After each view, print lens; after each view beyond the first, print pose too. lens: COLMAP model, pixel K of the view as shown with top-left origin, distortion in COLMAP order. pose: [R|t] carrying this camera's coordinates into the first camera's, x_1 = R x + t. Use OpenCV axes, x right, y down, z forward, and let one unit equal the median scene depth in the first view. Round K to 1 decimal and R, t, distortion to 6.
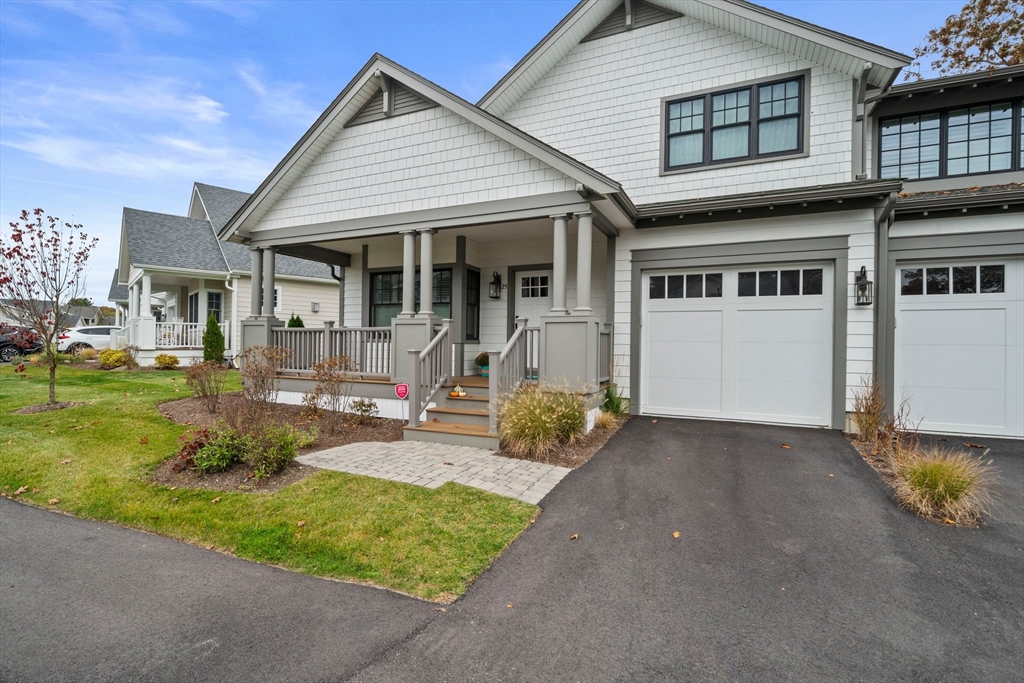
lens RADIAL K [[465.7, 0, 510.9], [0, 465.7, 345.2], [0, 0, 1]] dist [-0.000571, -0.001532]
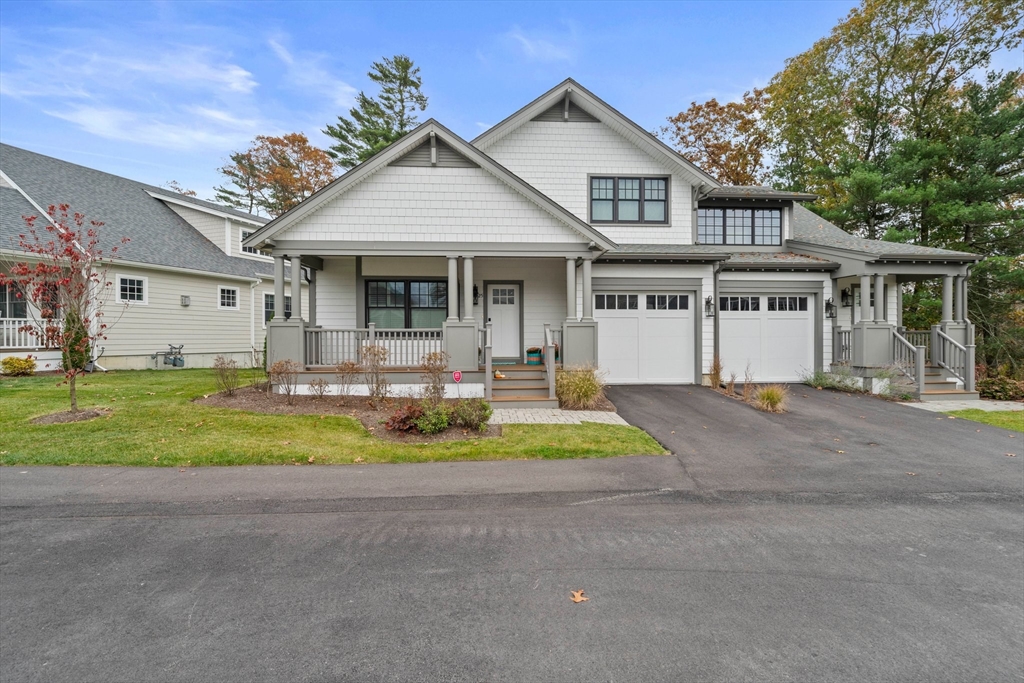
lens RADIAL K [[465.7, 0, 513.1], [0, 465.7, 338.9], [0, 0, 1]] dist [-0.000571, -0.001532]
pose [[0.890396, -0.015429, 0.454926, -0.651378], [0.012441, 0.999877, 0.009561, -0.019109], [-0.455017, -0.002854, 0.890478, -0.252060]]
